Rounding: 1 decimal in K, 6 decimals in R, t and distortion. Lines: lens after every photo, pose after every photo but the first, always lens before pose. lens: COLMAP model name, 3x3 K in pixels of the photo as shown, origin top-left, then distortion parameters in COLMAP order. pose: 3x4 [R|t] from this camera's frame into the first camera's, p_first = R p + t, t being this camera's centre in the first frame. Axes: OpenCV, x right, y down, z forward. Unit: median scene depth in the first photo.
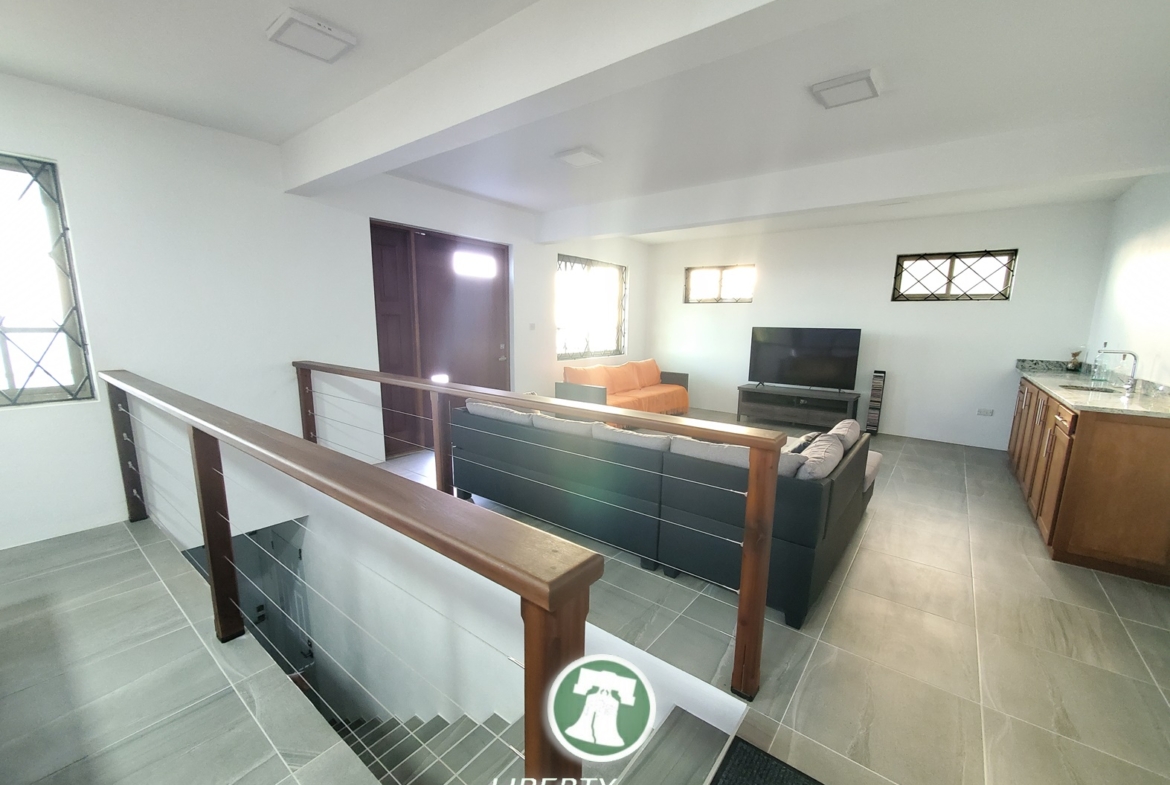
lens RADIAL K [[464.0, 0, 591.6], [0, 464.0, 401.1], [0, 0, 1]] dist [-0.003620, -0.000678]
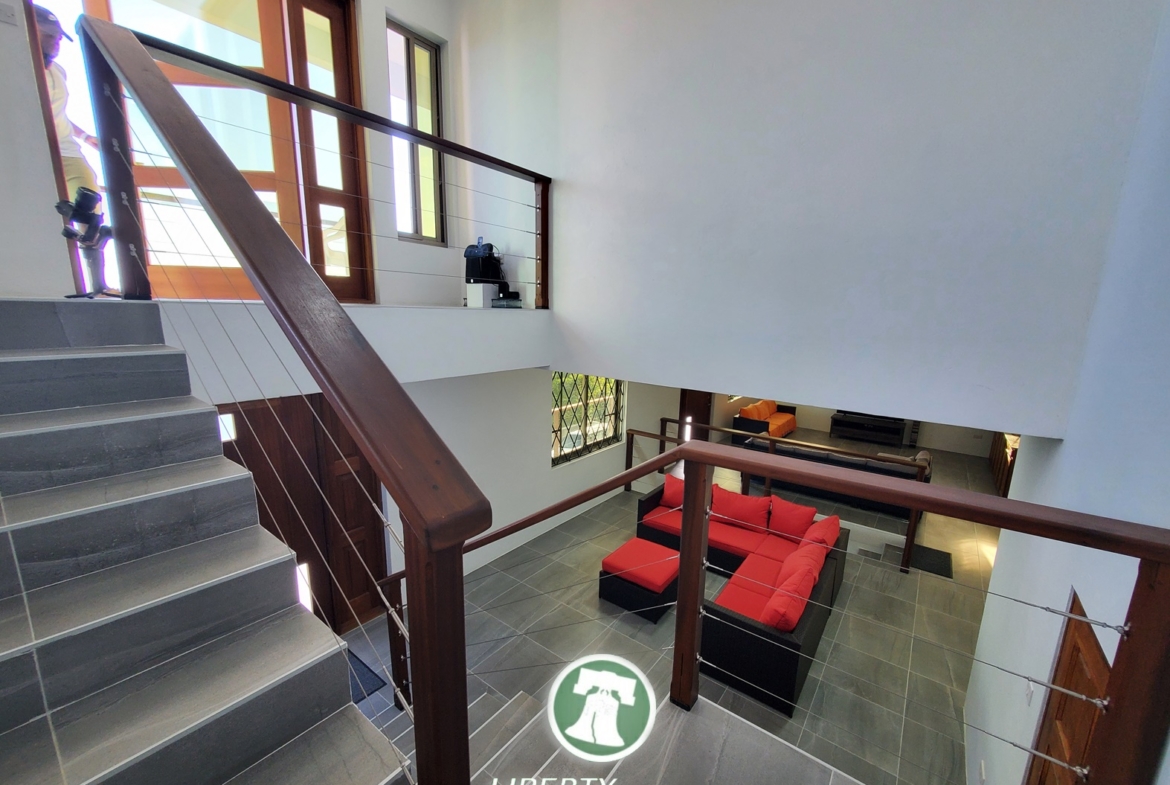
lens RADIAL K [[464.0, 0, 601.9], [0, 464.0, 404.5], [0, 0, 1]] dist [-0.003620, -0.000678]
pose [[0.999741, 0.006012, 0.021952, -0.653529], [-0.006675, 0.999519, 0.030282, -0.144365], [-0.021760, -0.030420, 0.999300, -0.762926]]
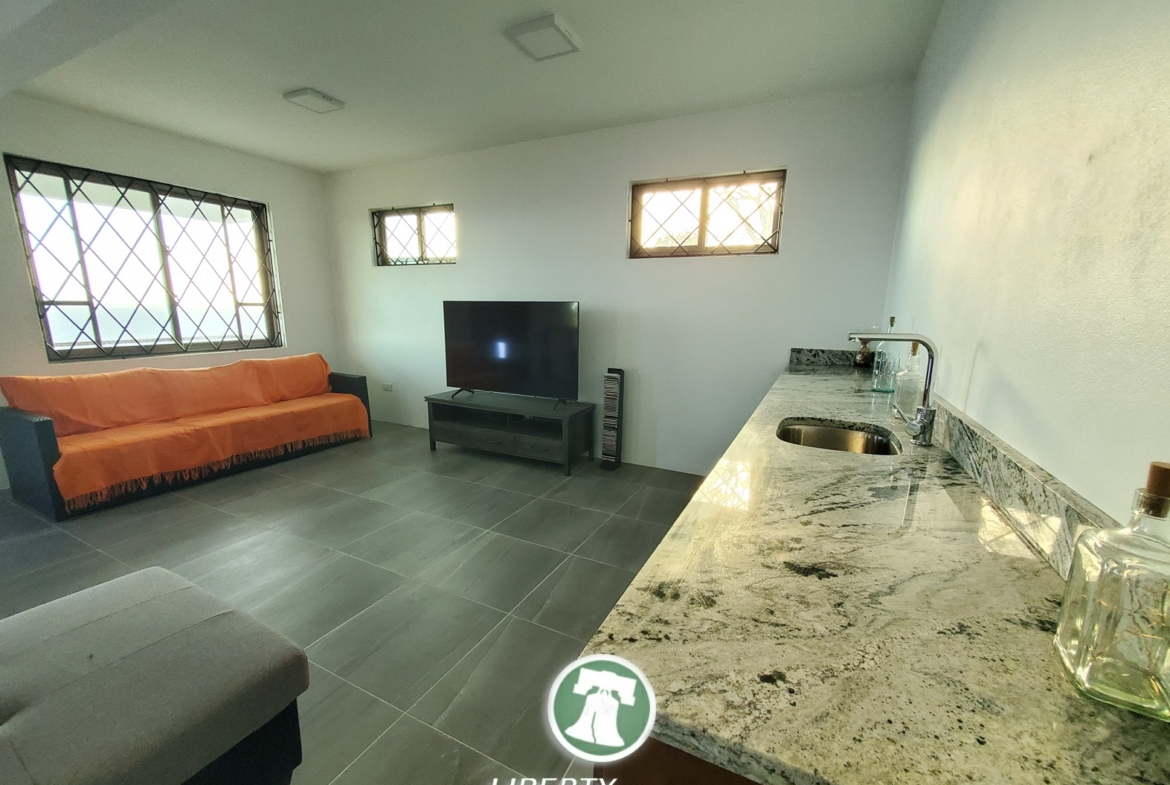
lens RADIAL K [[464.0, 0, 594.0], [0, 464.0, 399.5], [0, 0, 1]] dist [-0.003620, -0.000678]
pose [[0.979212, -0.038222, 0.199204, 0.495244], [0.033084, 0.999030, 0.029058, -0.045172], [-0.200122, -0.021863, 0.979527, 0.406481]]
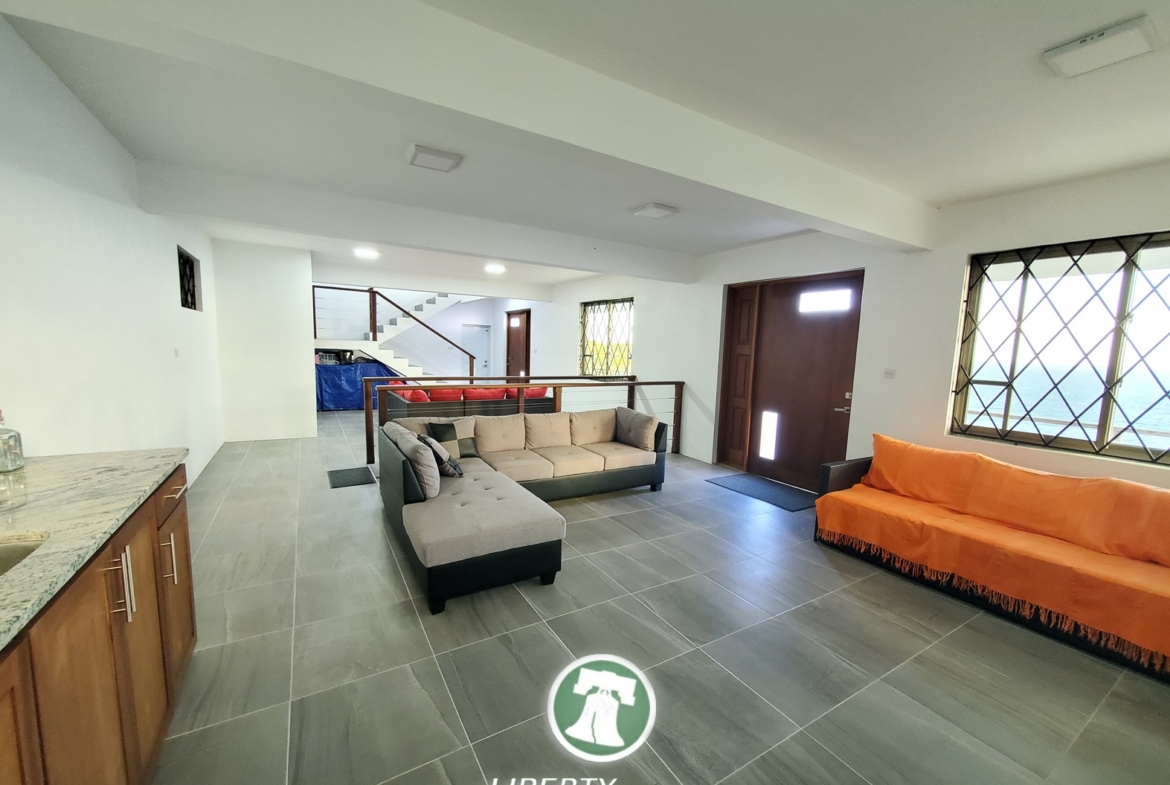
lens RADIAL K [[464.0, 0, 591.5], [0, 464.0, 400.8], [0, 0, 1]] dist [-0.003620, -0.000678]
pose [[-0.355201, 0.071903, -0.932021, 0.728288], [-0.203377, 0.967210, 0.152126, -0.144864], [0.912398, 0.243587, -0.328930, 0.886285]]
